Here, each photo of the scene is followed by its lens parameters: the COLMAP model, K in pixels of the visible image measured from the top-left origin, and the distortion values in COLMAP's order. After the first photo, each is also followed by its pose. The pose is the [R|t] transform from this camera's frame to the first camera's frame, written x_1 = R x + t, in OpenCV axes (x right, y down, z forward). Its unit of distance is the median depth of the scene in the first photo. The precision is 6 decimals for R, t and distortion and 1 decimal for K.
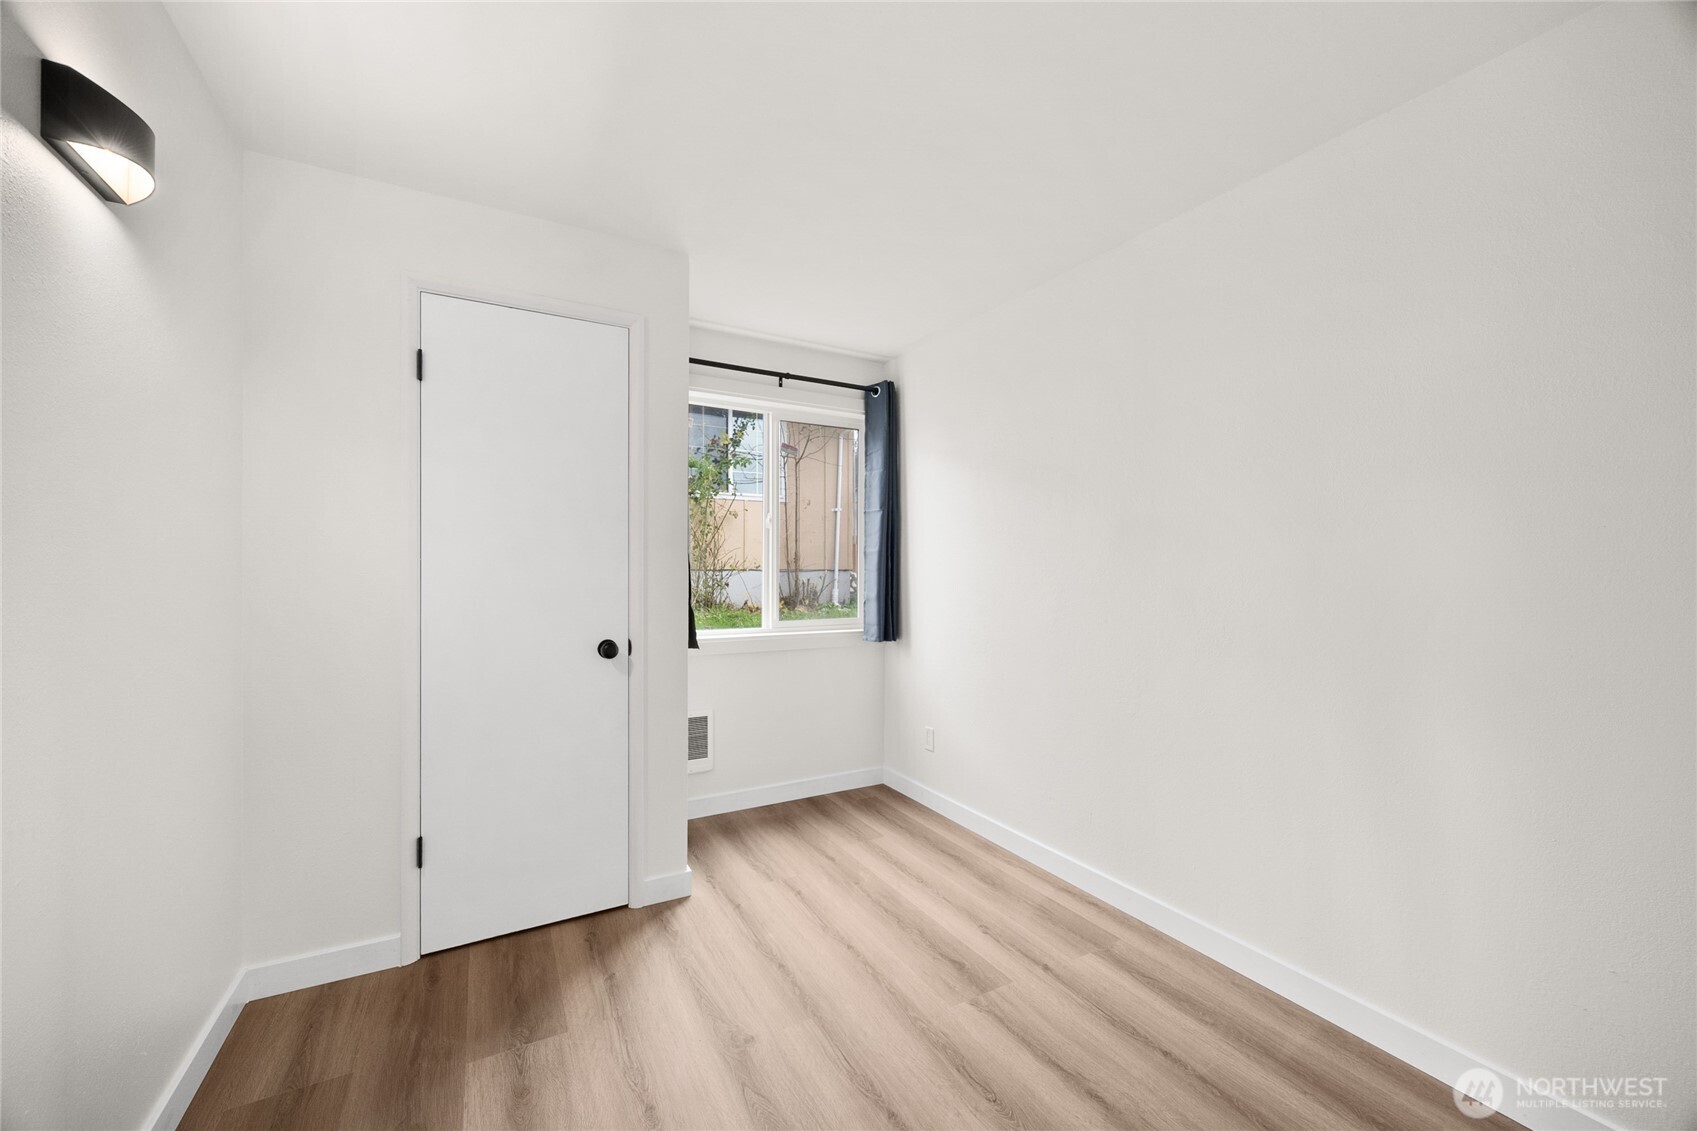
lens RADIAL K [[647.4, 0, 838.9], [0, 647.4, 578.7], [0, 0, 1]] dist [0.000932, -0.000462]
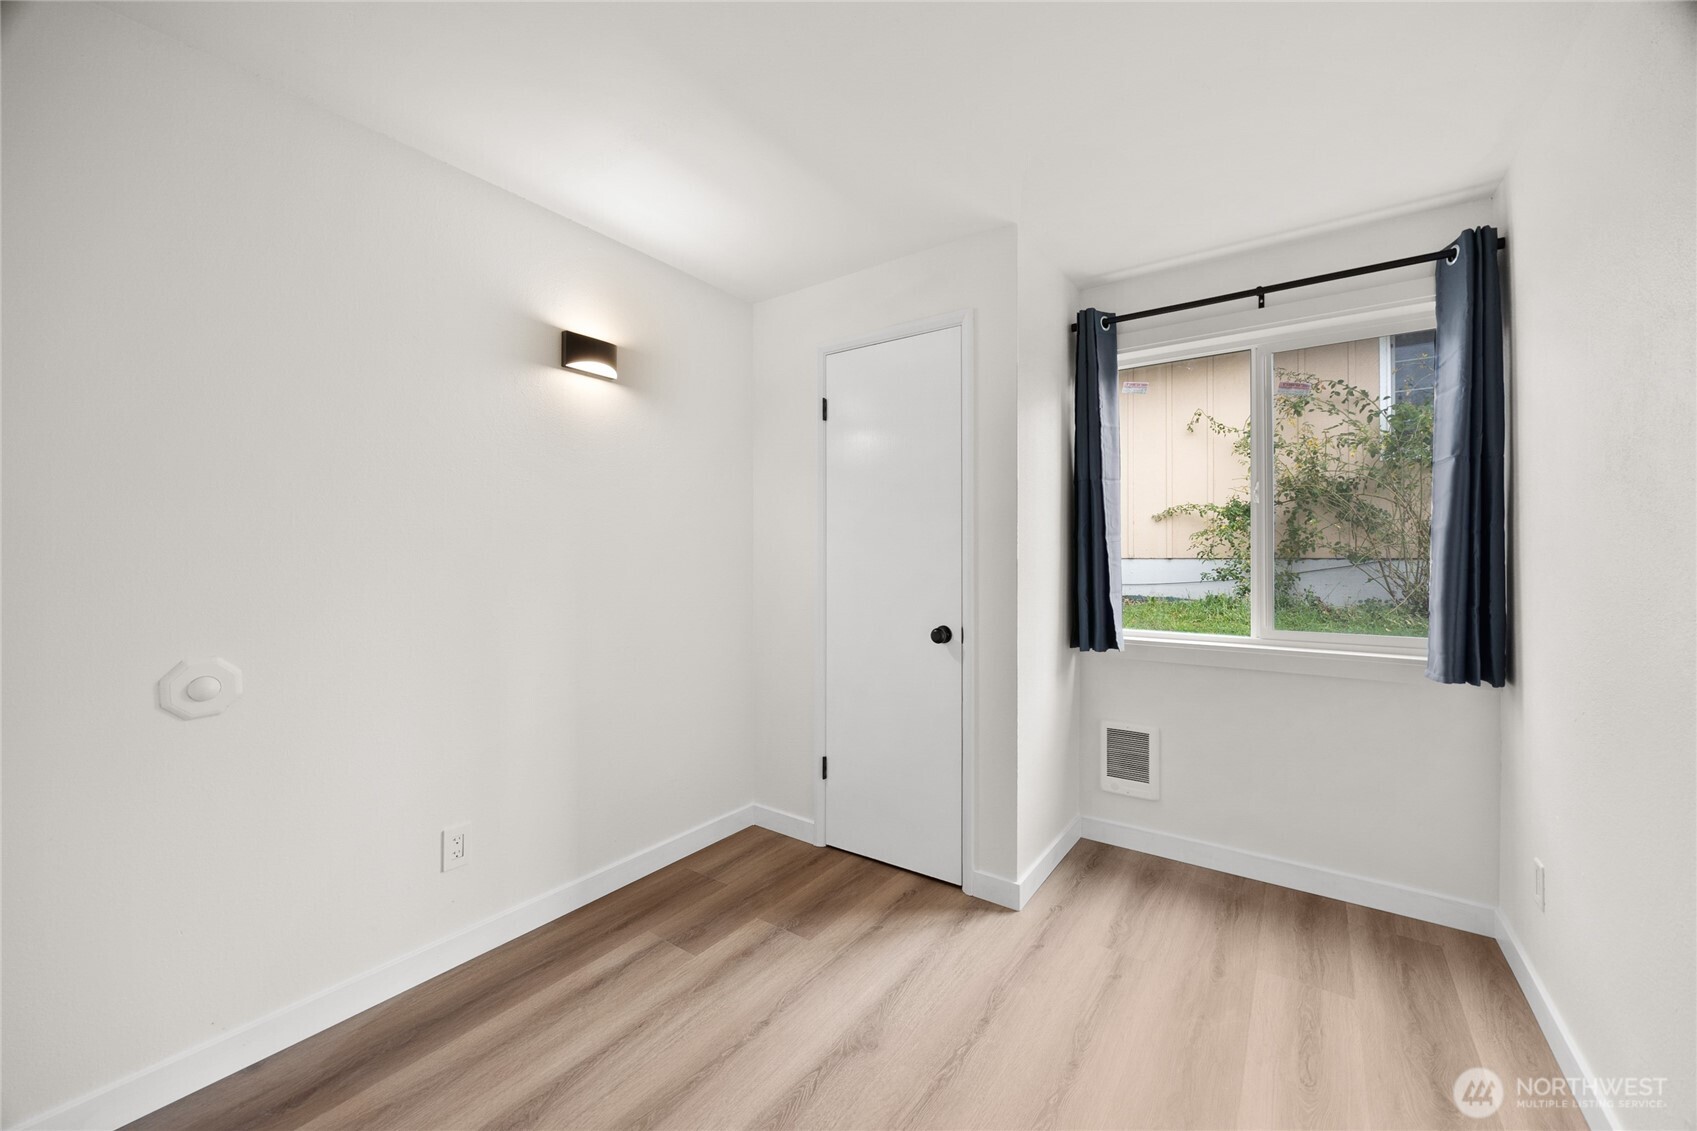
lens RADIAL K [[647.4, 0, 850.8], [0, 647.4, 556.1], [0, 0, 1]] dist [0.000932, -0.000462]
pose [[0.439419, -0.001693, -0.898281, 0.426864], [-0.009407, 0.999935, -0.006486, -0.009325], [0.898233, 0.011300, 0.439374, 0.317543]]
